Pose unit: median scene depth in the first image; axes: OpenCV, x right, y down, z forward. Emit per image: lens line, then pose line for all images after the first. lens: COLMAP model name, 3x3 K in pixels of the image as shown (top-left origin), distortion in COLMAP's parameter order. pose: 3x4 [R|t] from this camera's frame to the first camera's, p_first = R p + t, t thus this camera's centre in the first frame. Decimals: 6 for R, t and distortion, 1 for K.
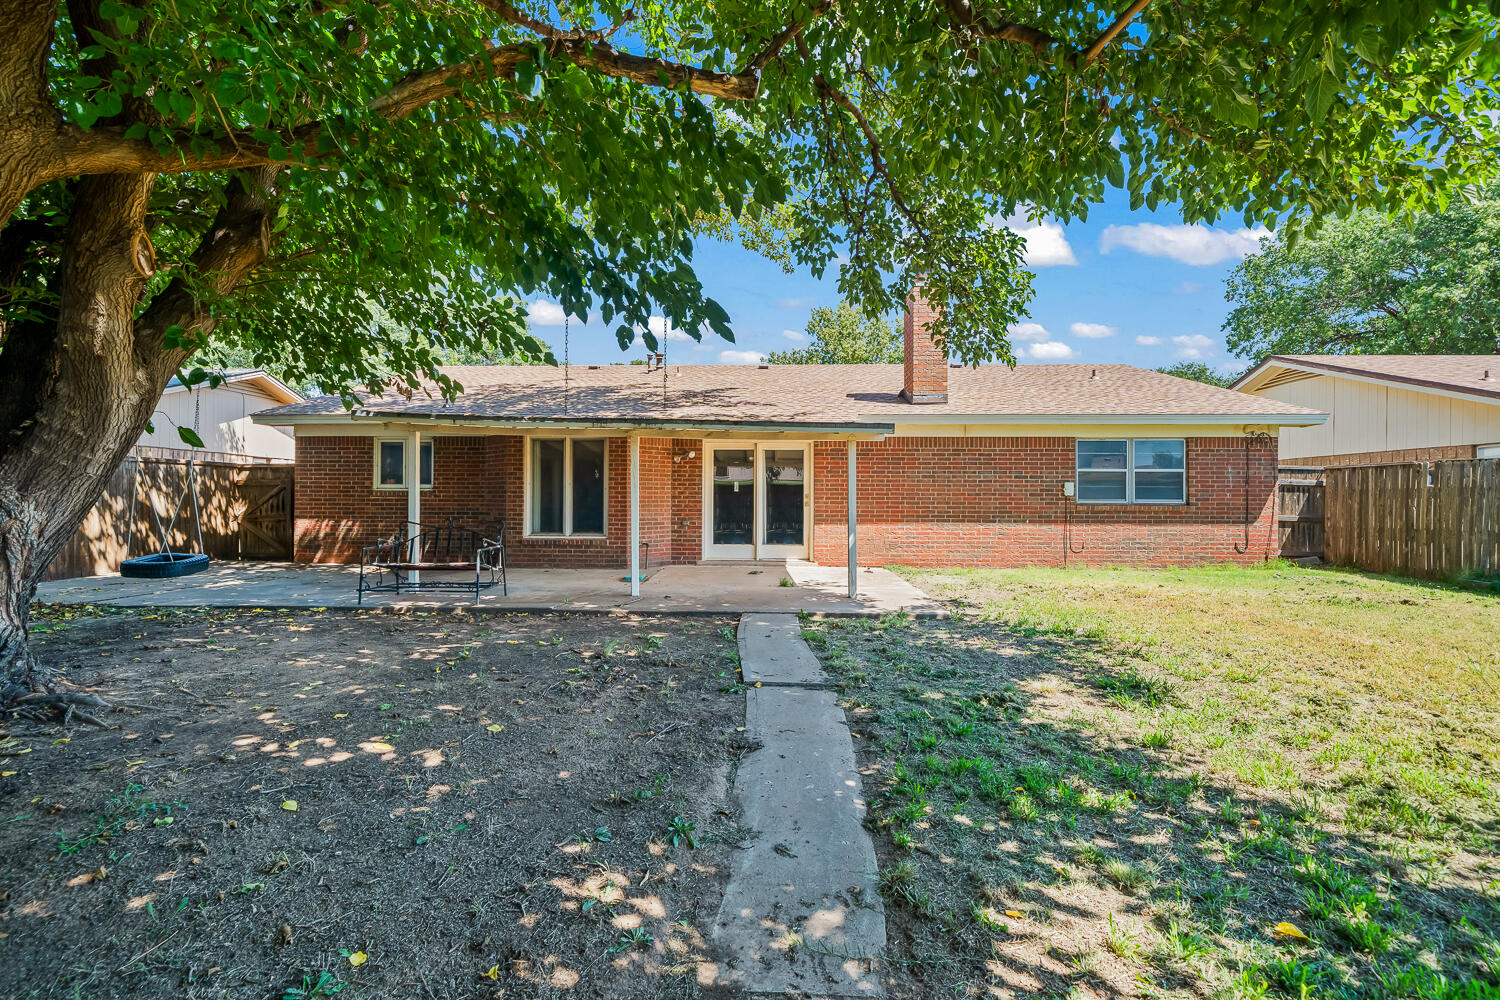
lens RADIAL K [[647.0, 0, 750.0], [0, 647.0, 498.3], [0, 0, 1]] dist [0.000077, 0.002008]
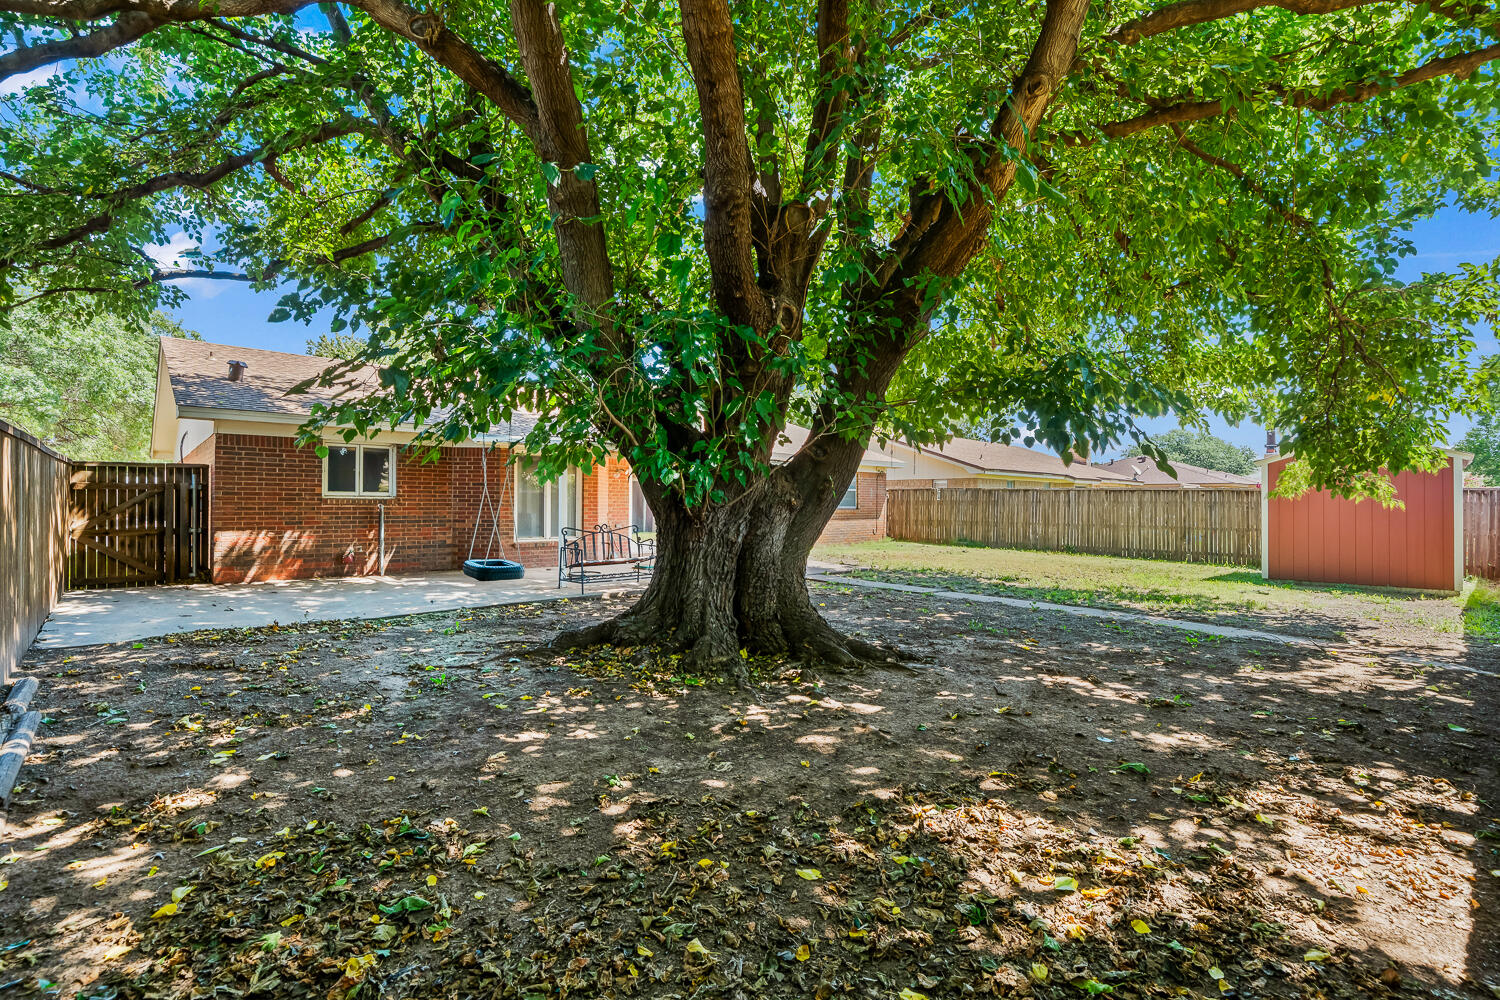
lens RADIAL K [[647.0, 0, 750.1], [0, 647.0, 500.1], [0, 0, 1]] dist [0.000077, 0.002008]
pose [[0.712737, 0.002466, 0.701427, -0.800440], [0.001553, 0.999986, -0.005093, -0.004034], [-0.701429, 0.004719, 0.712723, -0.095389]]
